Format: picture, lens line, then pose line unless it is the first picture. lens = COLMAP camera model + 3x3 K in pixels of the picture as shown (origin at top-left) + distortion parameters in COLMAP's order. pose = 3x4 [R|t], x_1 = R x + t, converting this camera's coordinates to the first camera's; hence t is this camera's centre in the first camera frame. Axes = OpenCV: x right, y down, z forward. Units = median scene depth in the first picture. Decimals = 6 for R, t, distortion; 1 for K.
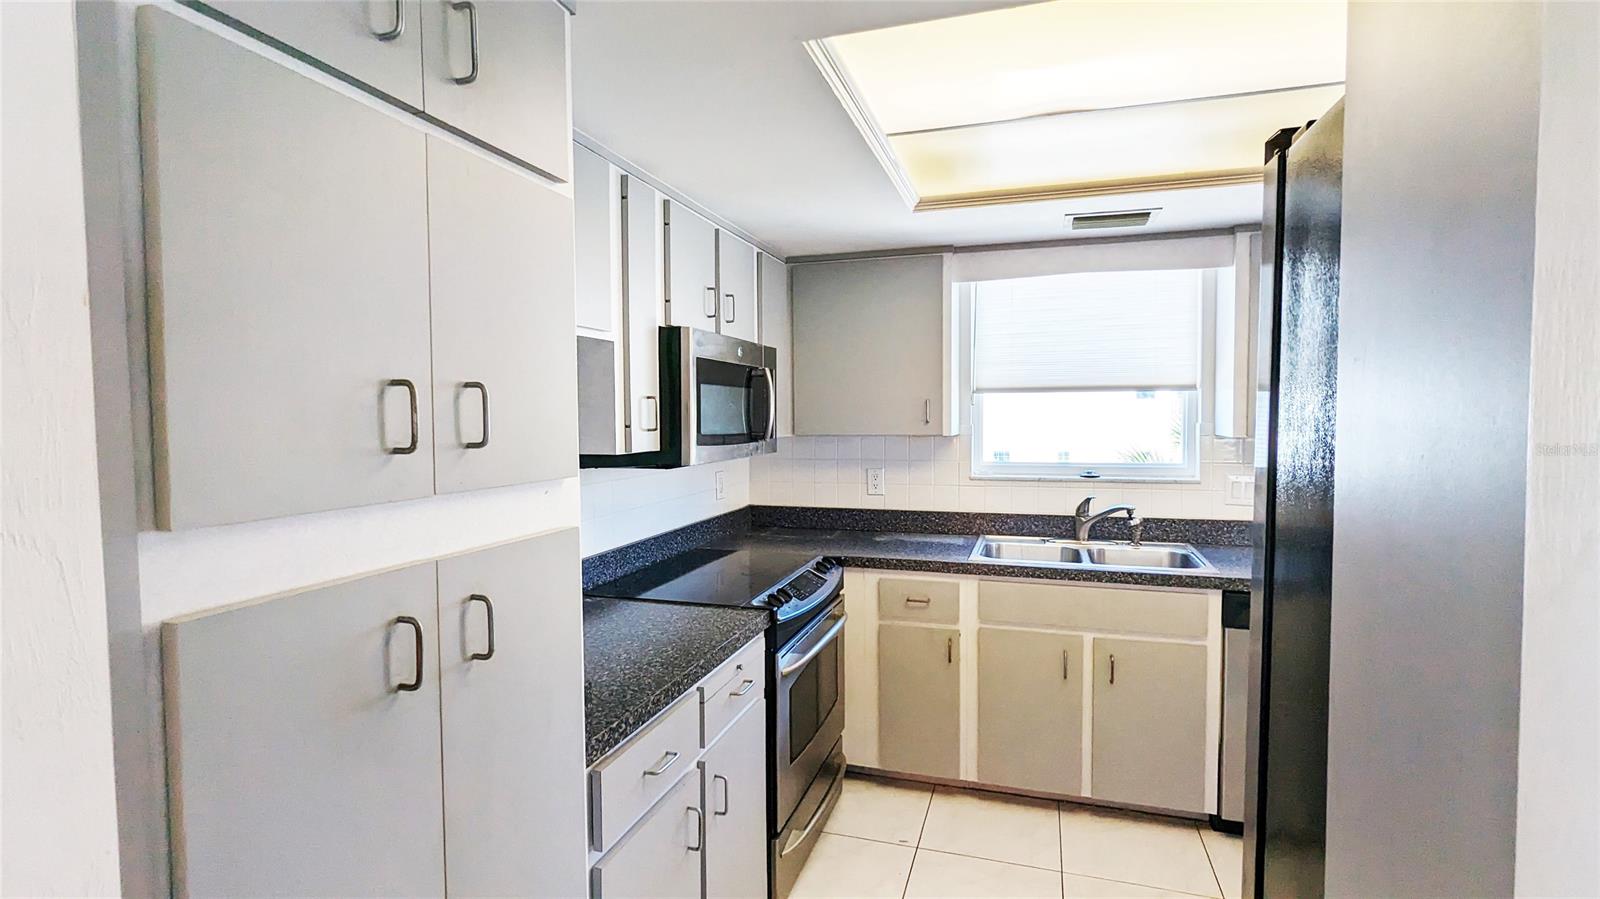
lens RADIAL K [[755.8, 0, 800.0], [0, 755.8, 449.5], [0, 0, 1]] dist [0.002595, -0.000221]
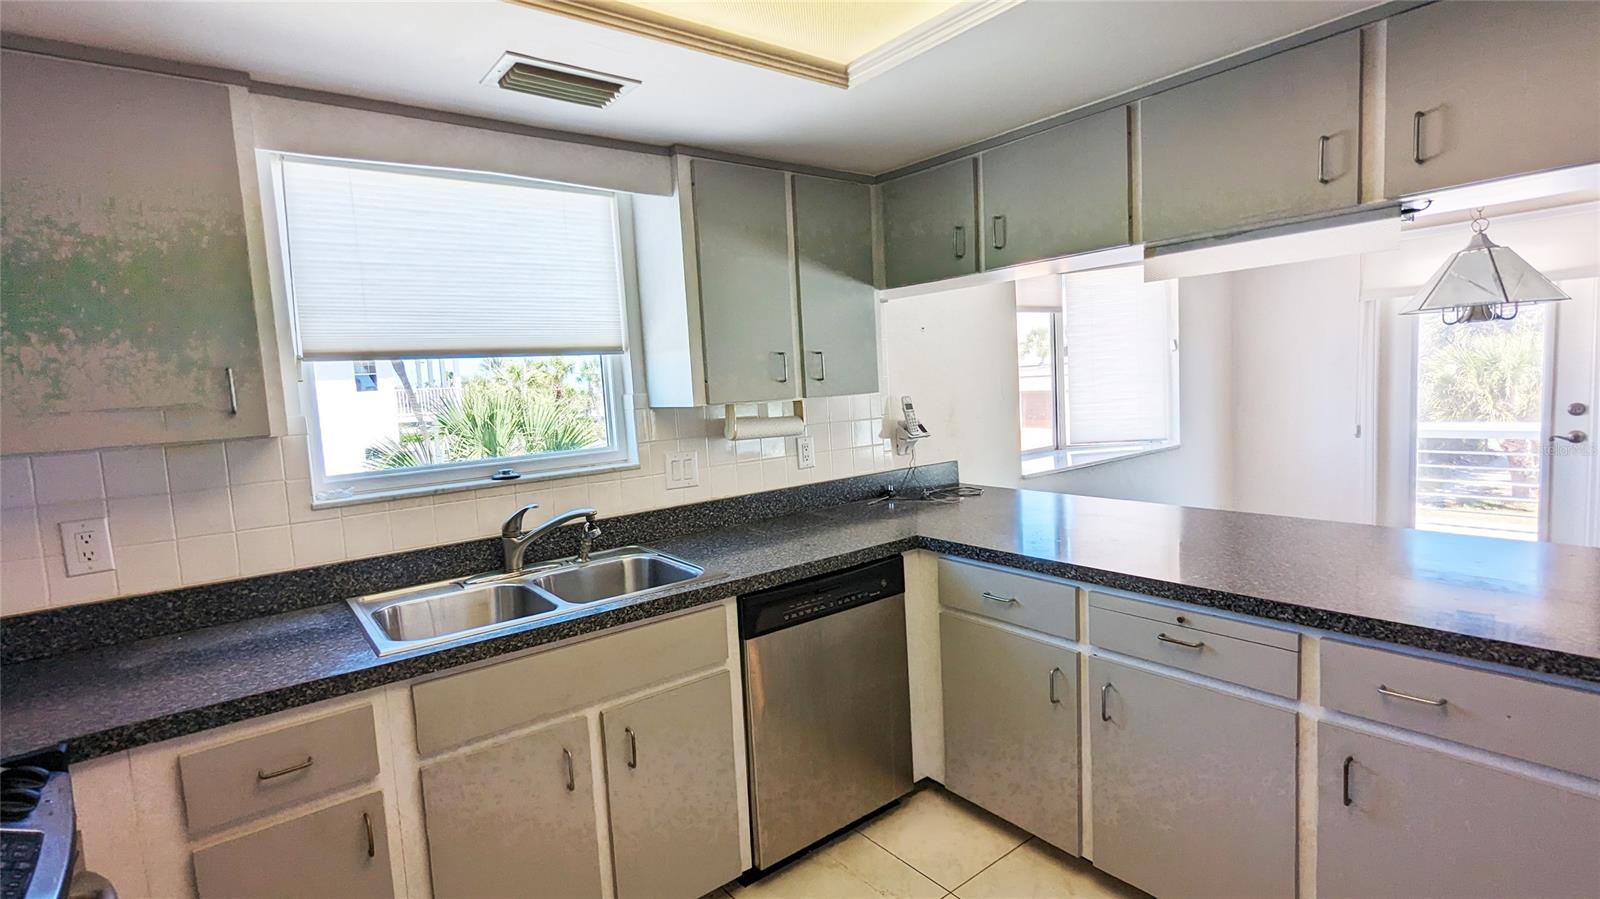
lens RADIAL K [[755.8, 0, 800.0], [0, 755.8, 449.5], [0, 0, 1]] dist [0.002595, -0.000221]
pose [[0.566397, -0.098082, 0.818275, -0.036257], [0.089870, 0.994322, 0.056977, -0.006295], [-0.819217, 0.041267, 0.571996, 0.406247]]
